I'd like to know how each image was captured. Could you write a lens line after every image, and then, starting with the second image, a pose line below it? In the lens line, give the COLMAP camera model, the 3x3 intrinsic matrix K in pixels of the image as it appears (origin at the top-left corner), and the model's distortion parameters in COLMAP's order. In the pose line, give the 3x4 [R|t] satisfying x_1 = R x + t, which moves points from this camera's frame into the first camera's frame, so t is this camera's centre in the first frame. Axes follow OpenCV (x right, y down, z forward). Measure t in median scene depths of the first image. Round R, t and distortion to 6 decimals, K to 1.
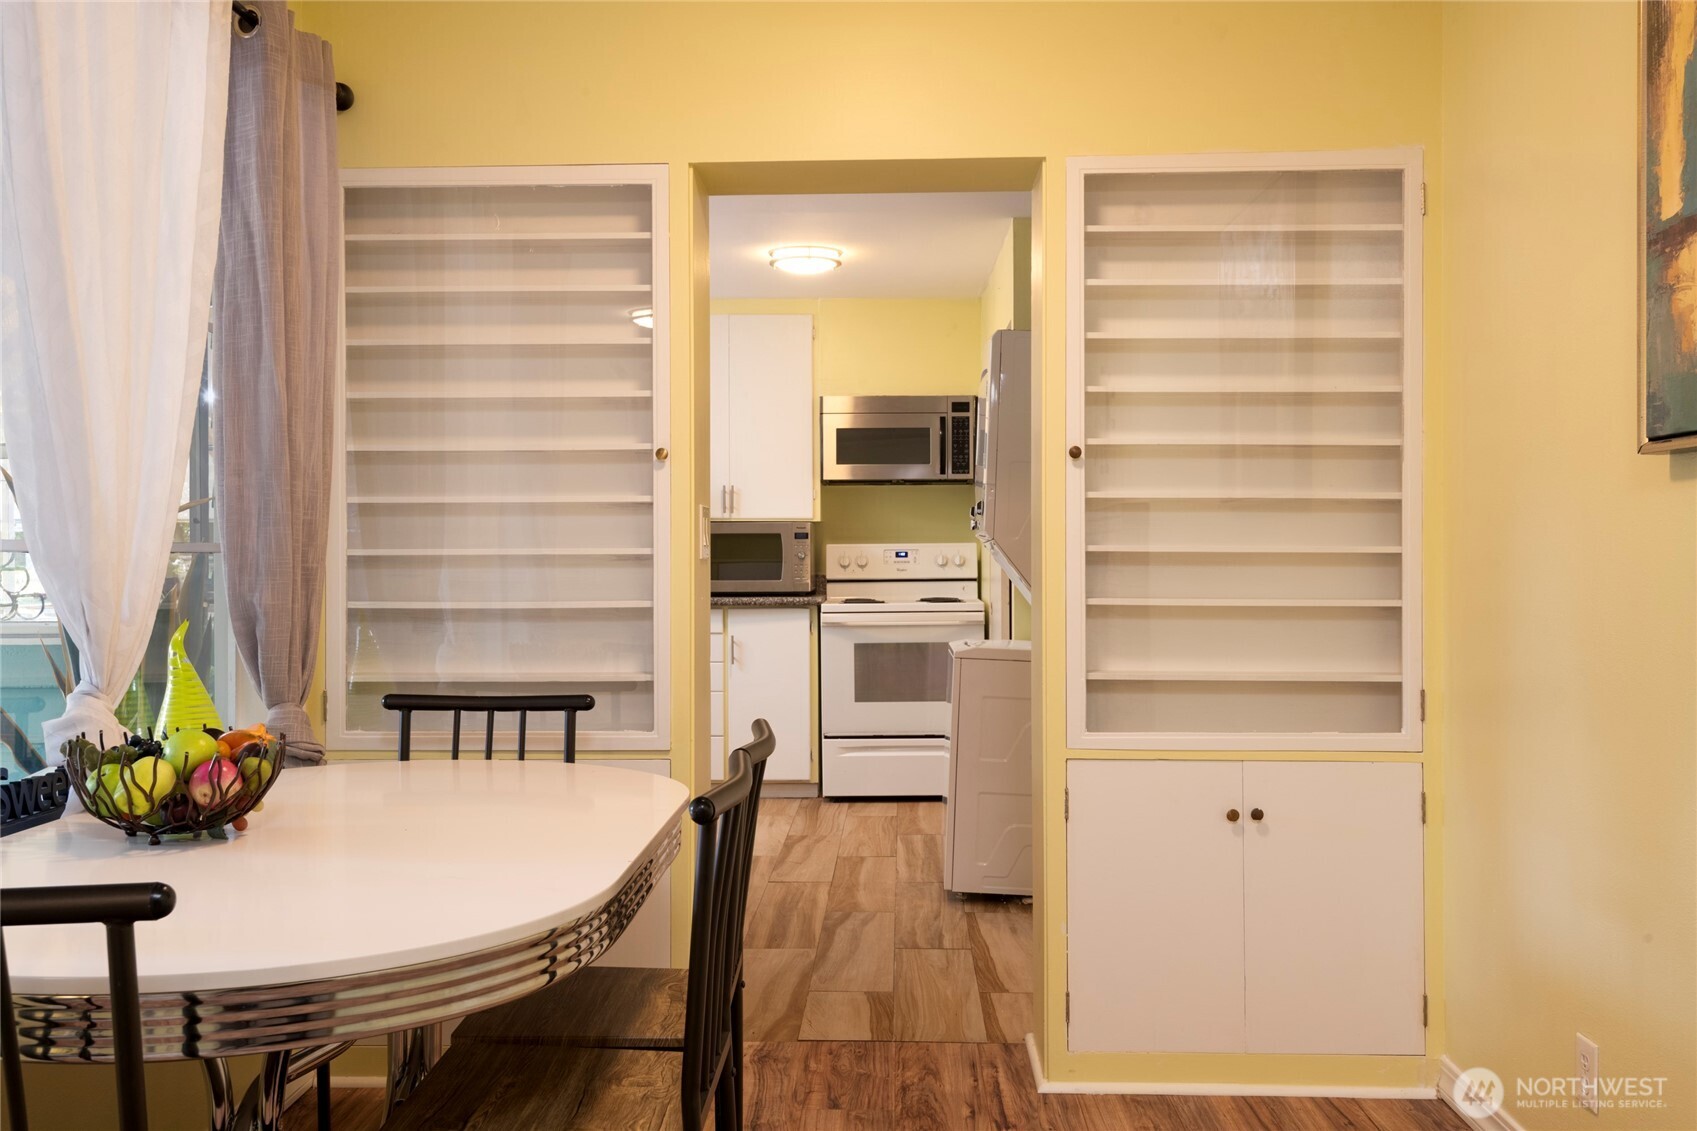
lens RADIAL K [[1527.9, 0, 848.5], [0, 1527.9, 565.5], [0, 0, 1]] dist [-0.006023, -0.002595]
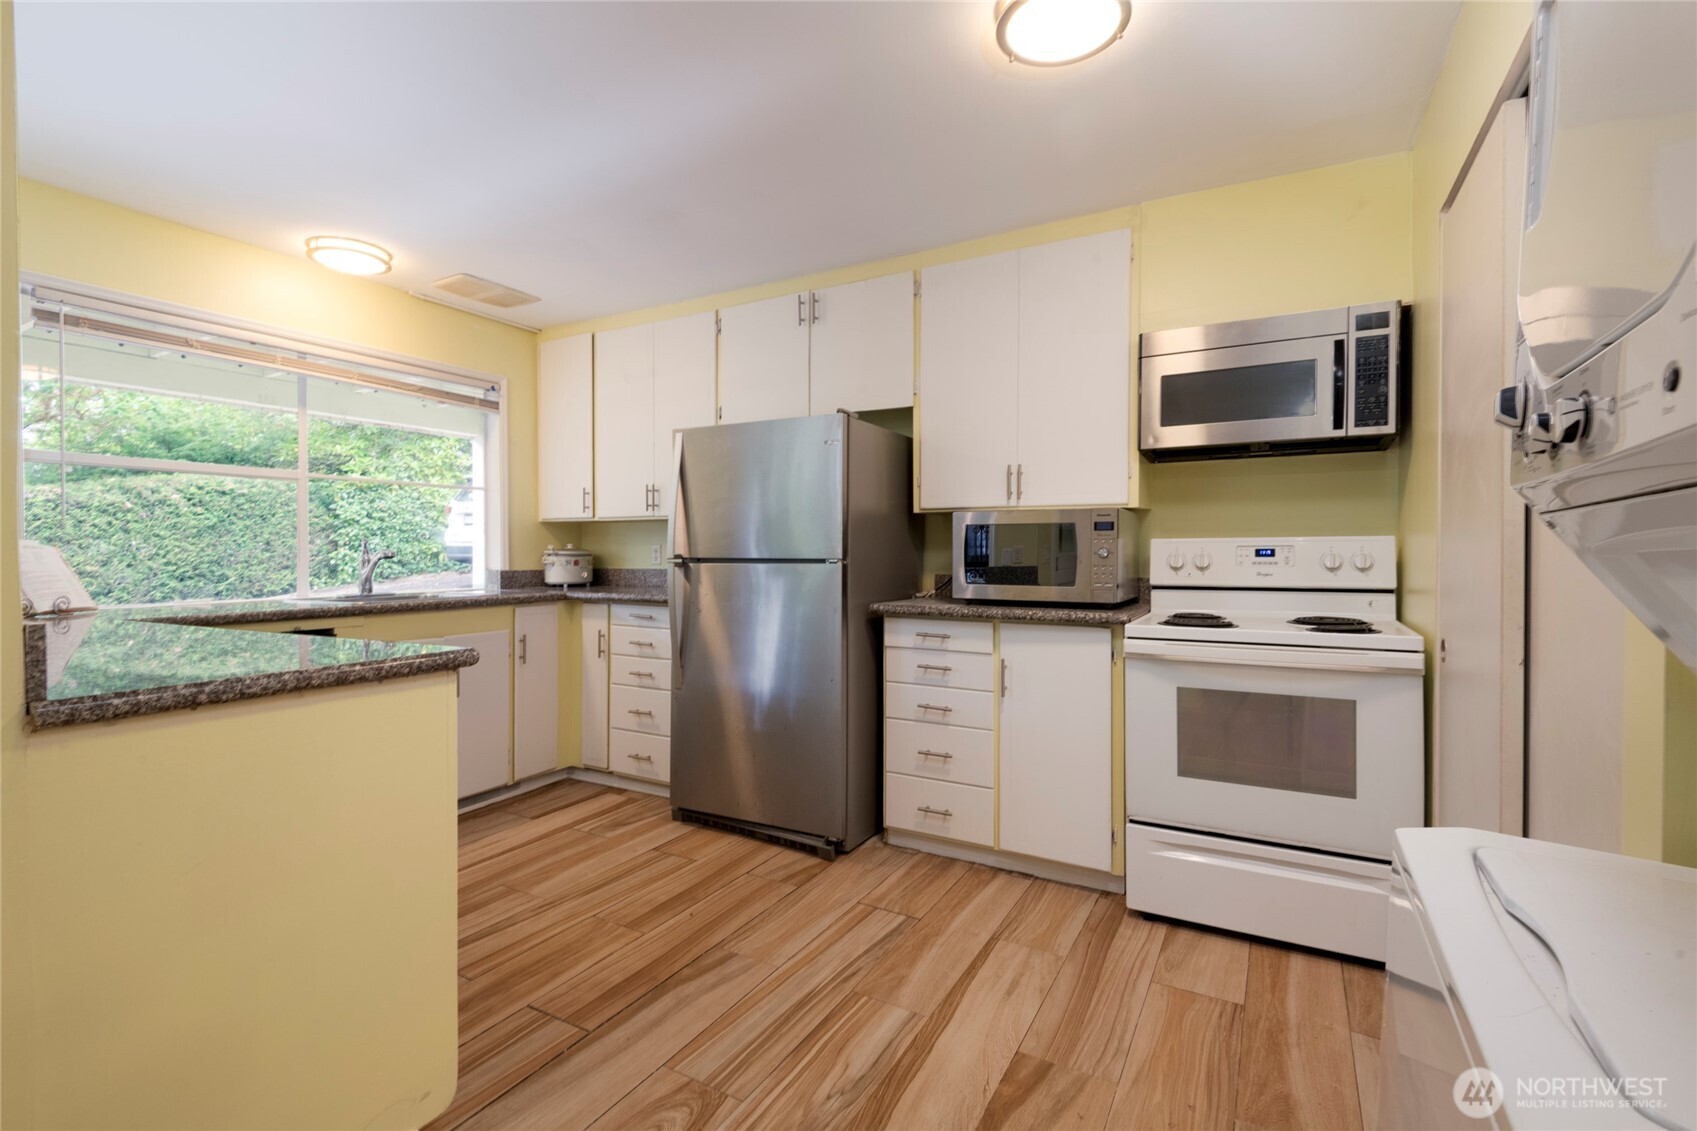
lens RADIAL K [[767.1, 0, 850.0], [0, 767.1, 560.6], [0, 0, 1]] dist [0.036332, -0.022919]
pose [[0.887907, 0.011224, -0.459886, 0.030919], [-0.009099, 0.999935, 0.006837, -0.004501], [0.459933, -0.001886, 0.887951, 0.634321]]
